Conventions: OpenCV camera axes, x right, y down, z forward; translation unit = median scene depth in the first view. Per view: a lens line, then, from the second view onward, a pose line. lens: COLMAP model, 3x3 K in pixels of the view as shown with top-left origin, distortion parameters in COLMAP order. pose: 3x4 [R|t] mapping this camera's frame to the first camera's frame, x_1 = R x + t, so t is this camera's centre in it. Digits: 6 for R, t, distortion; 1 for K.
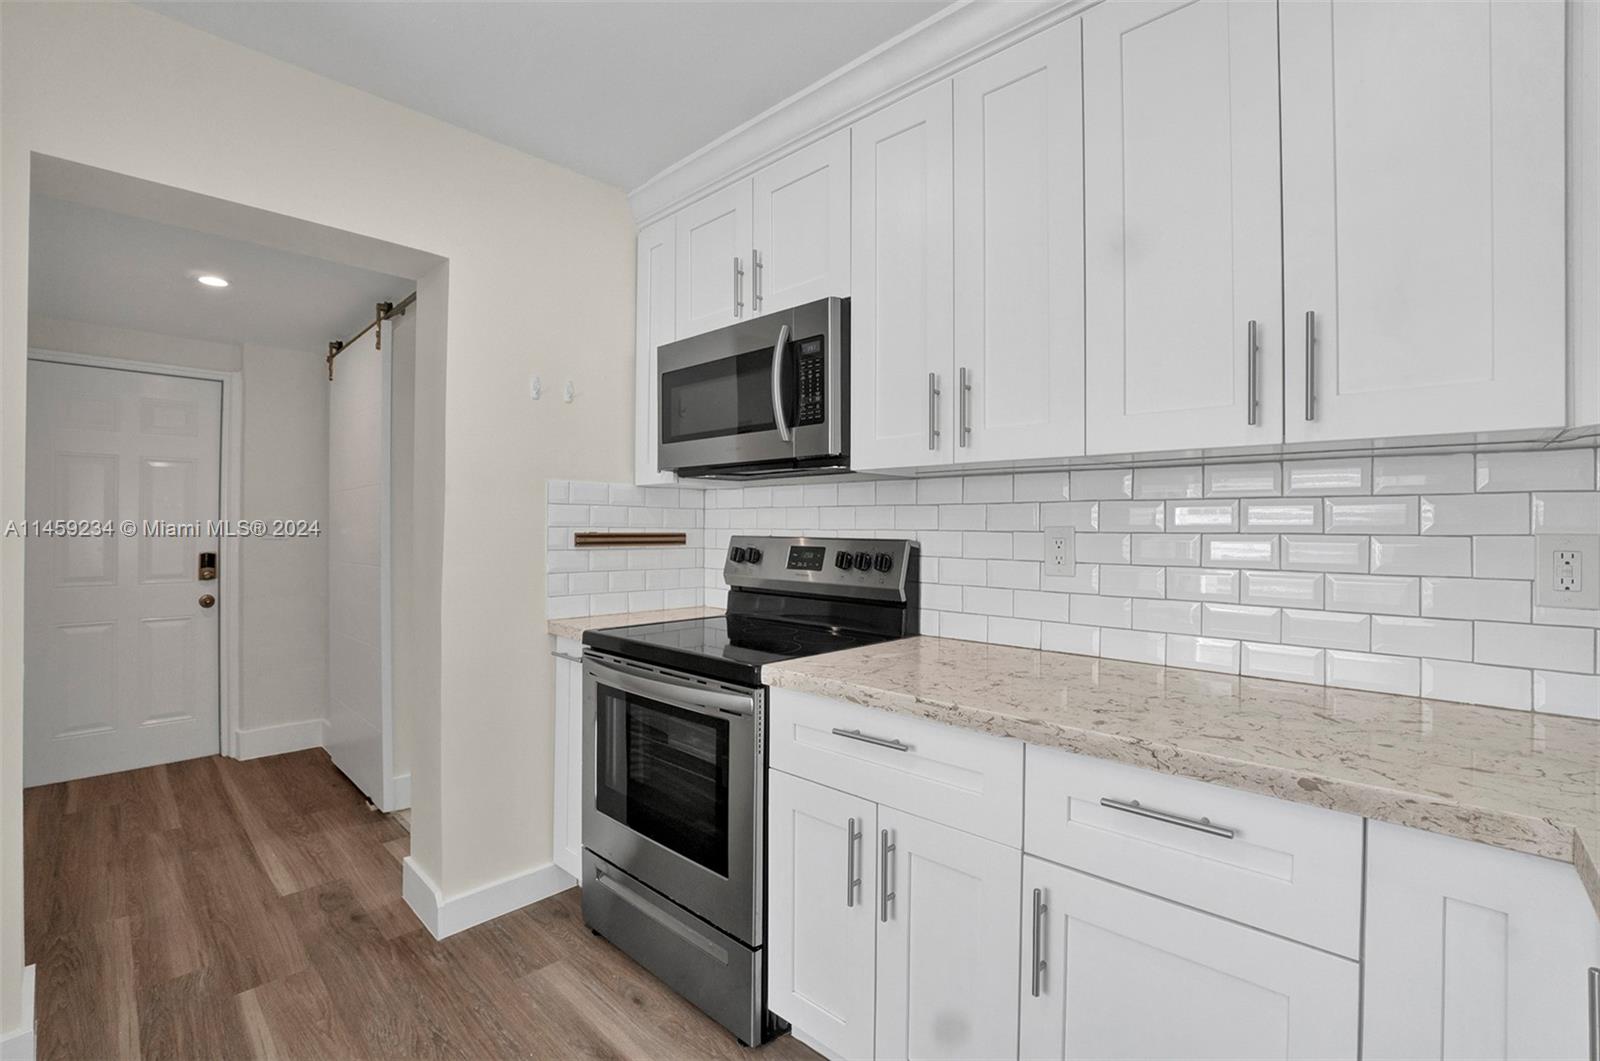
lens RADIAL K [[681.6, 0, 789.8], [0, 681.6, 529.1], [0, 0, 1]] dist [-0.037286, 0.005058]
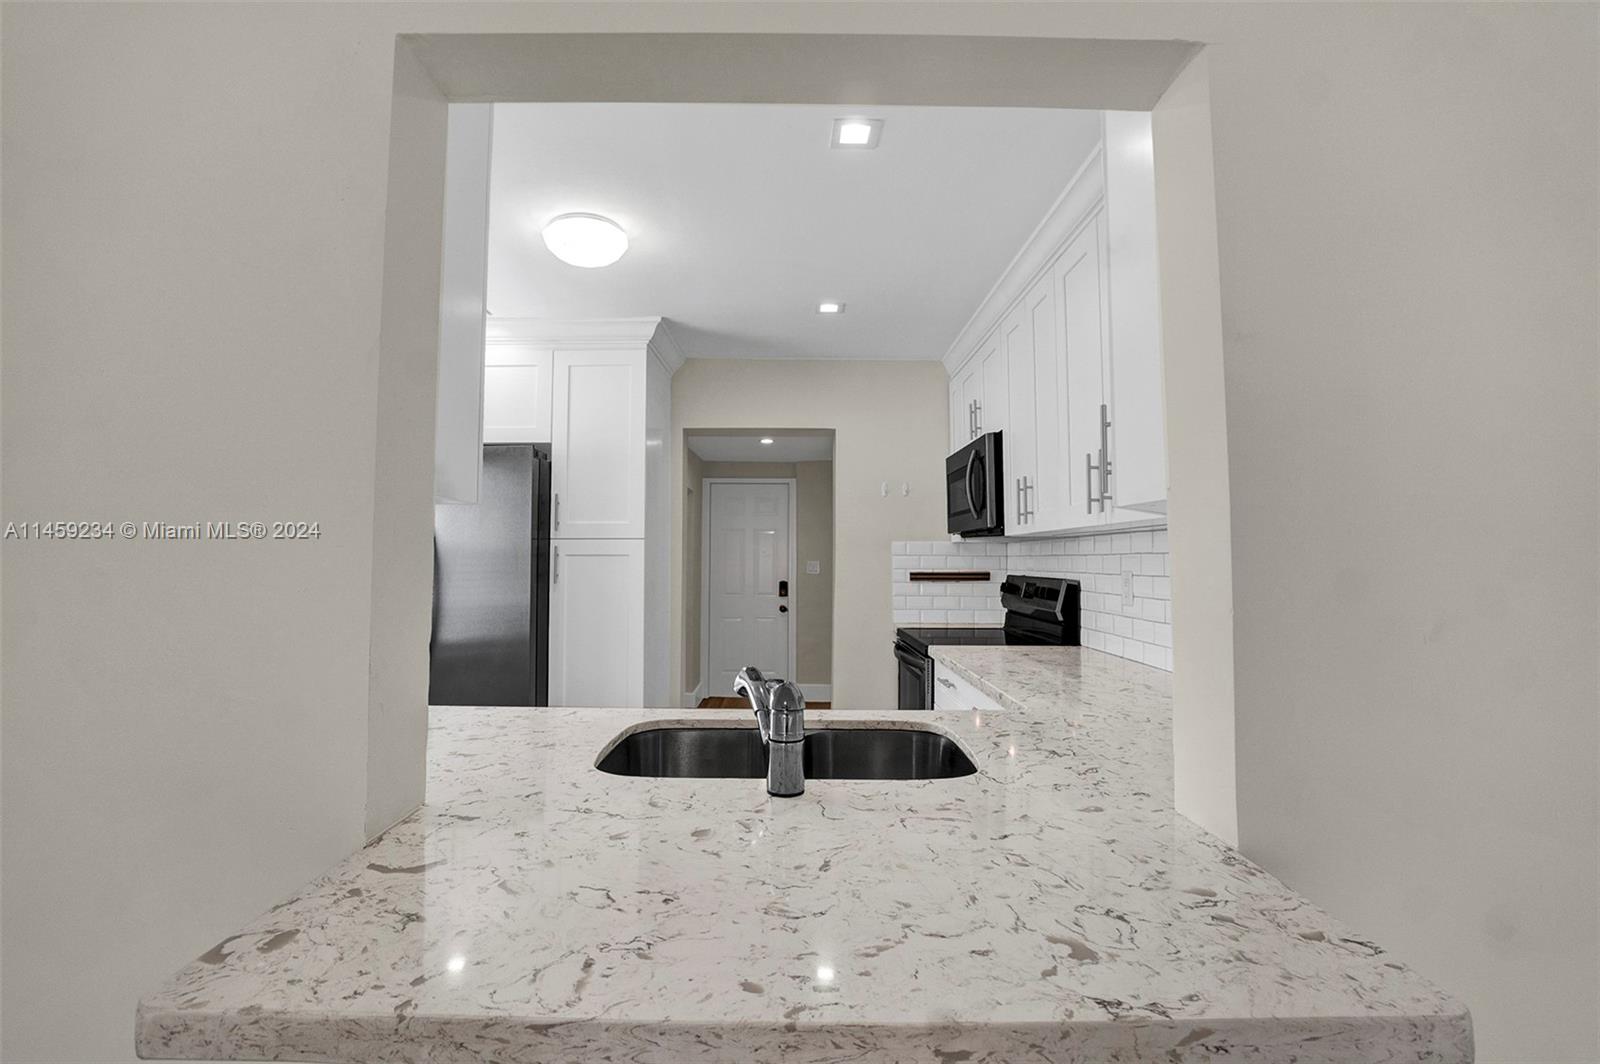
lens RADIAL K [[681.6, 0, 806.5], [0, 681.6, 519.2], [0, 0, 1]] dist [-0.037286, 0.005058]
pose [[0.702788, -0.046327, -0.709889, 0.830525], [-0.001505, 0.997778, -0.066605, -0.015373], [0.711397, 0.047878, 0.701157, -0.433675]]
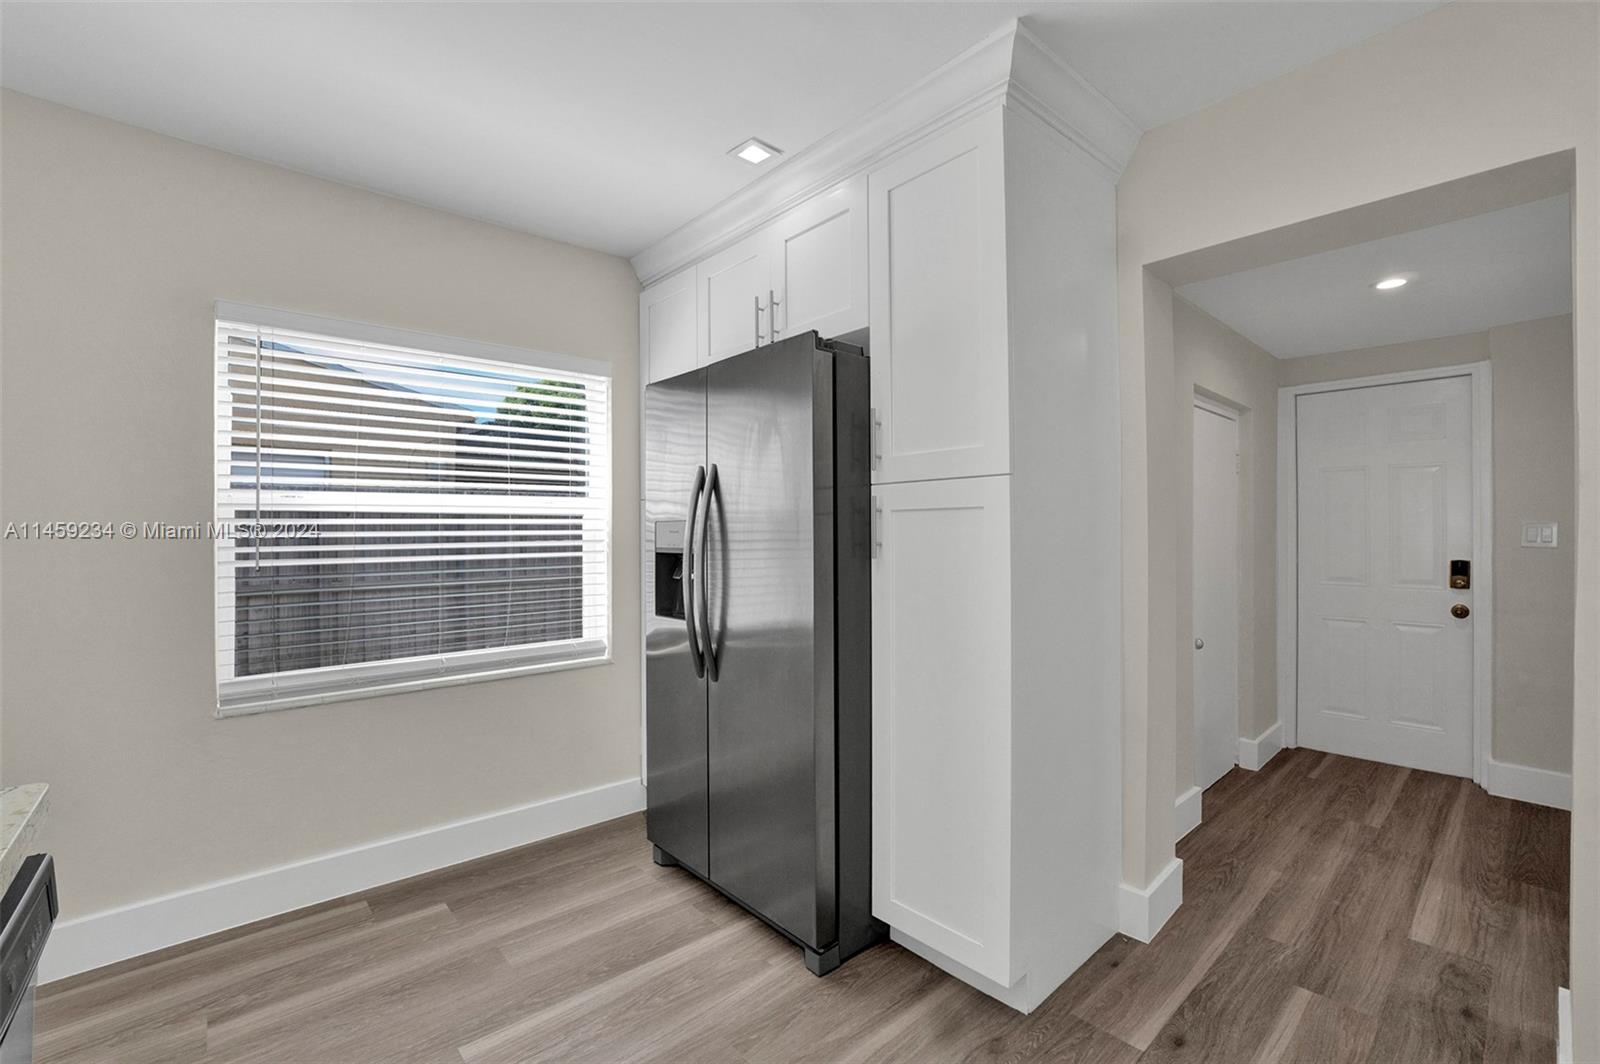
lens RADIAL K [[681.6, 0, 807.1], [0, 681.6, 523.0], [0, 0, 1]] dist [-0.037286, 0.005058]
pose [[-0.082305, -0.015442, -0.996488, 0.228666], [0.000830, 0.999879, -0.015564, -0.004292], [0.996607, -0.002108, -0.082282, 0.272148]]
